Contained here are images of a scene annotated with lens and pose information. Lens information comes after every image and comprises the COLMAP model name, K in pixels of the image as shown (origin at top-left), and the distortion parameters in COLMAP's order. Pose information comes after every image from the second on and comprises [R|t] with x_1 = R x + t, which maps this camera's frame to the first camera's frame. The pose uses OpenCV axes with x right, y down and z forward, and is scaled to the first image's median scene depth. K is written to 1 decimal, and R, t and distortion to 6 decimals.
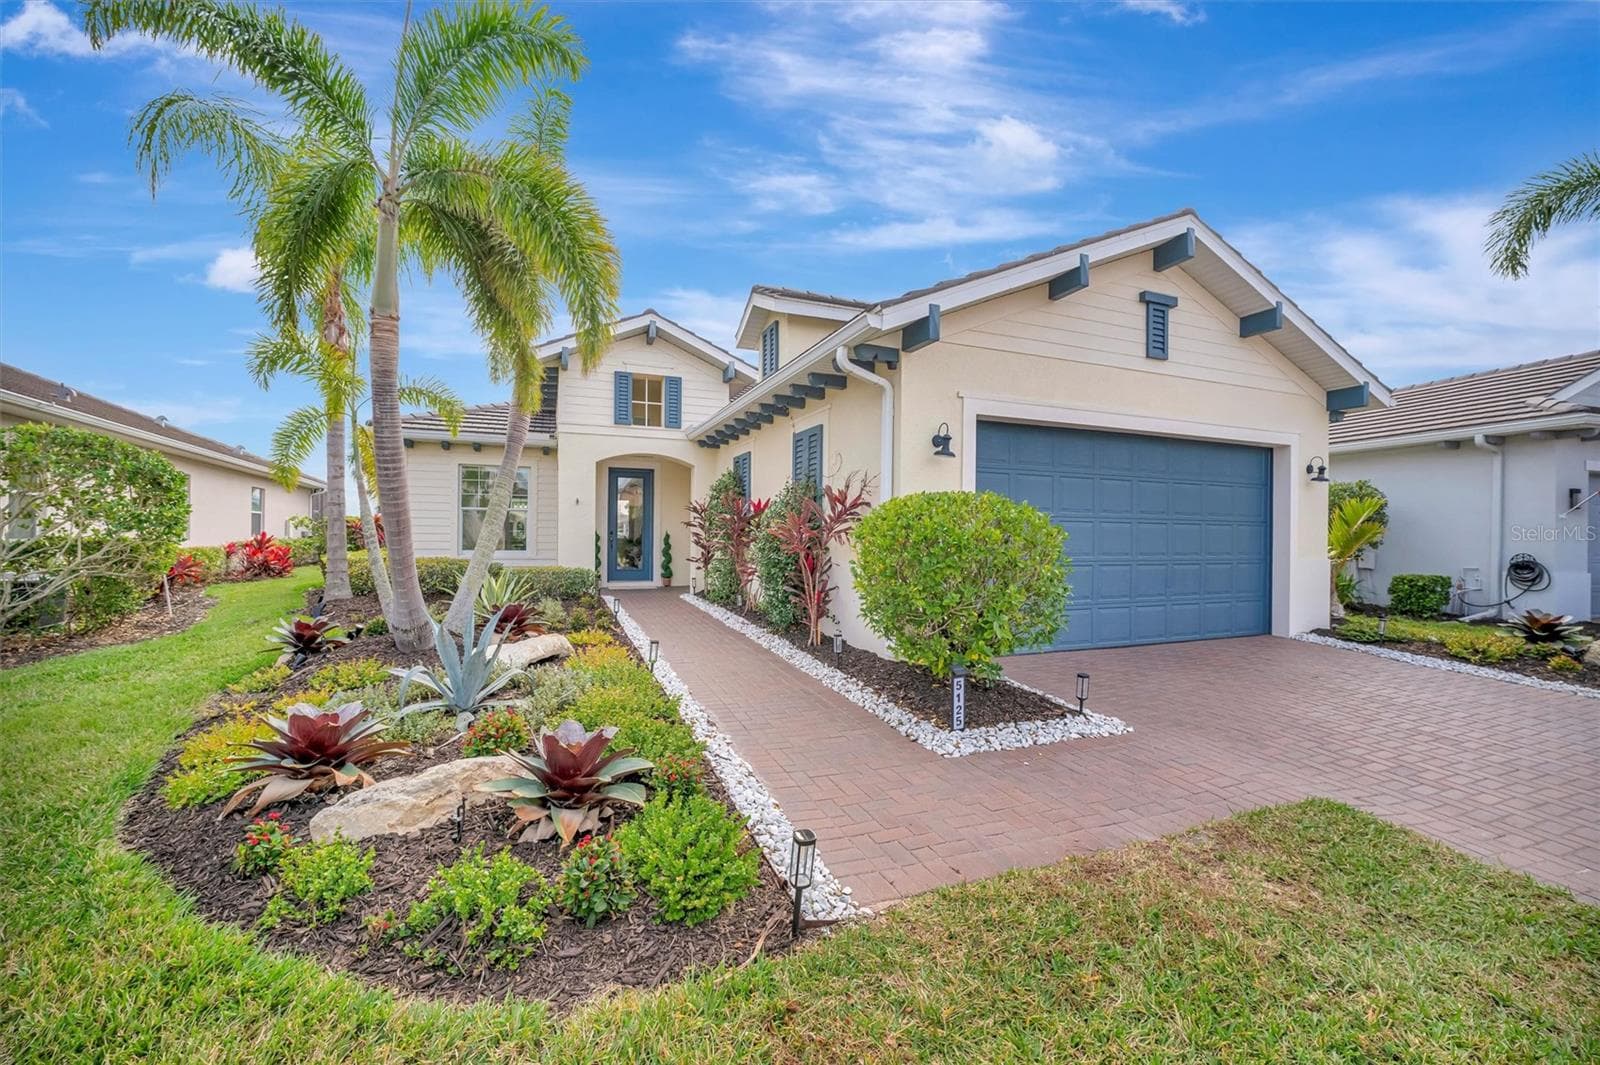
lens RADIAL K [[641.9, 0, 802.3], [0, 641.9, 528.8], [0, 0, 1]] dist [-0.002967, 0.000870]
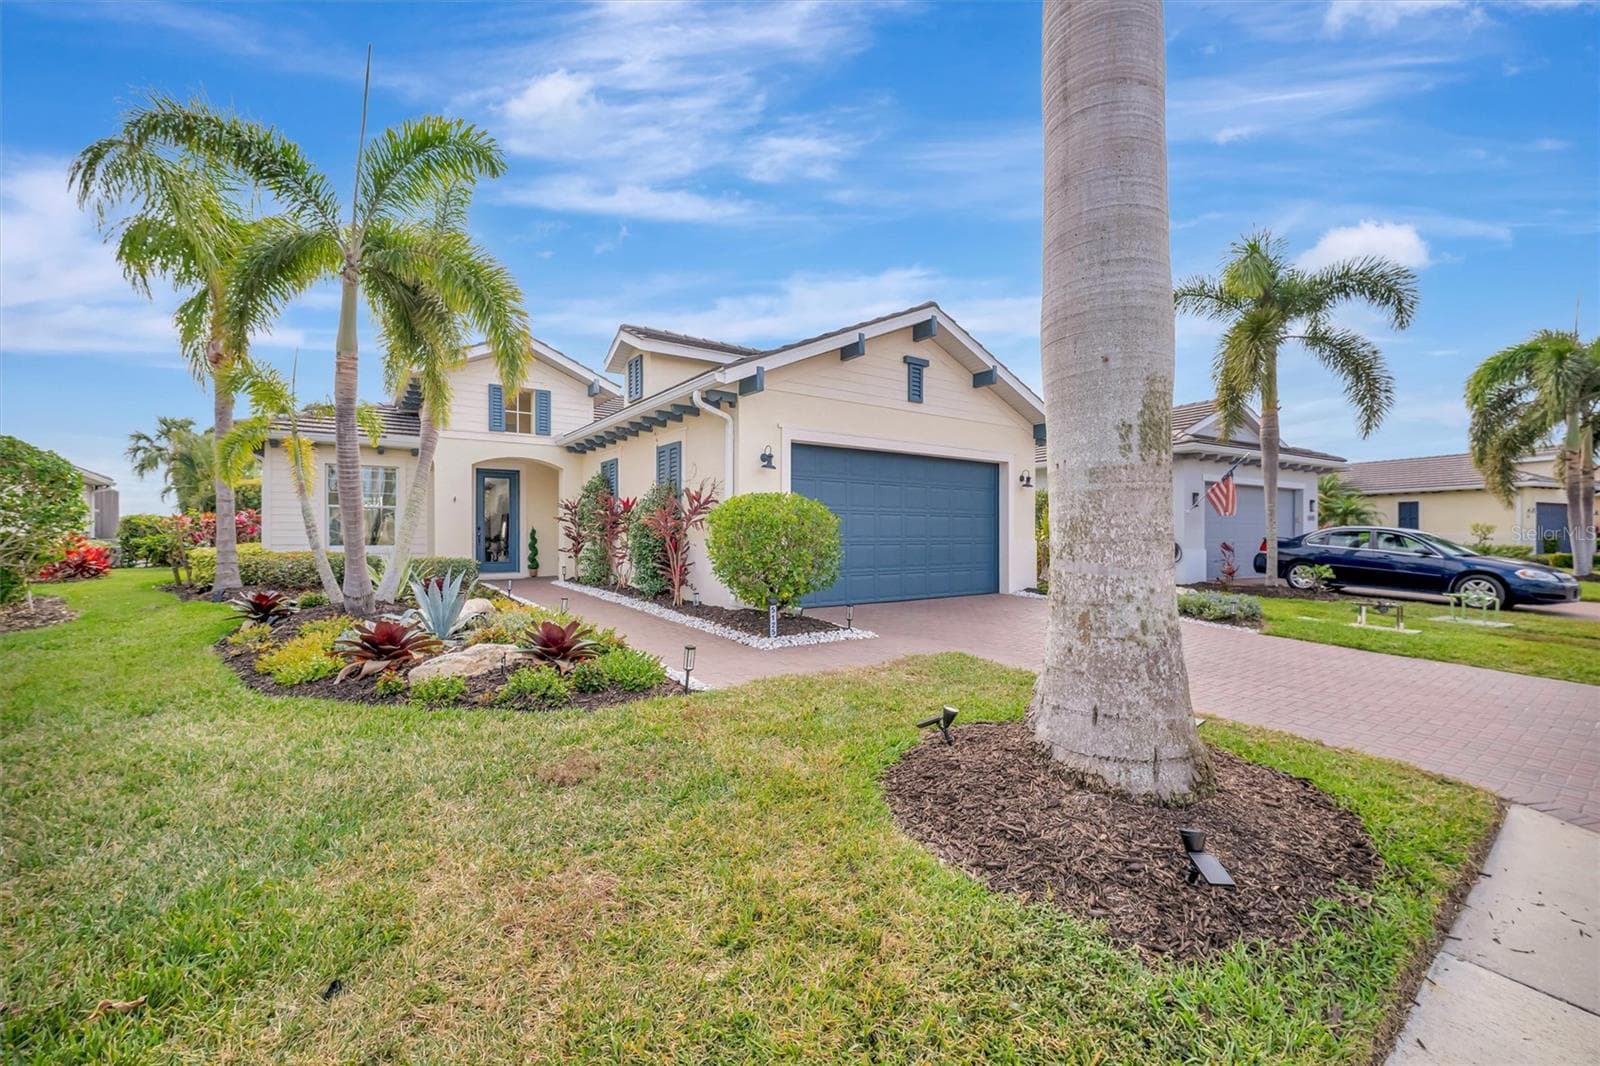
lens RADIAL K [[641.9, 0, 806.4], [0, 641.9, 531.3], [0, 0, 1]] dist [-0.002967, 0.000870]
pose [[0.970538, -0.008560, 0.240797, -0.038563], [0.007808, 0.999961, 0.004078, 0.019695], [-0.240823, -0.002078, 0.970567, -0.347602]]
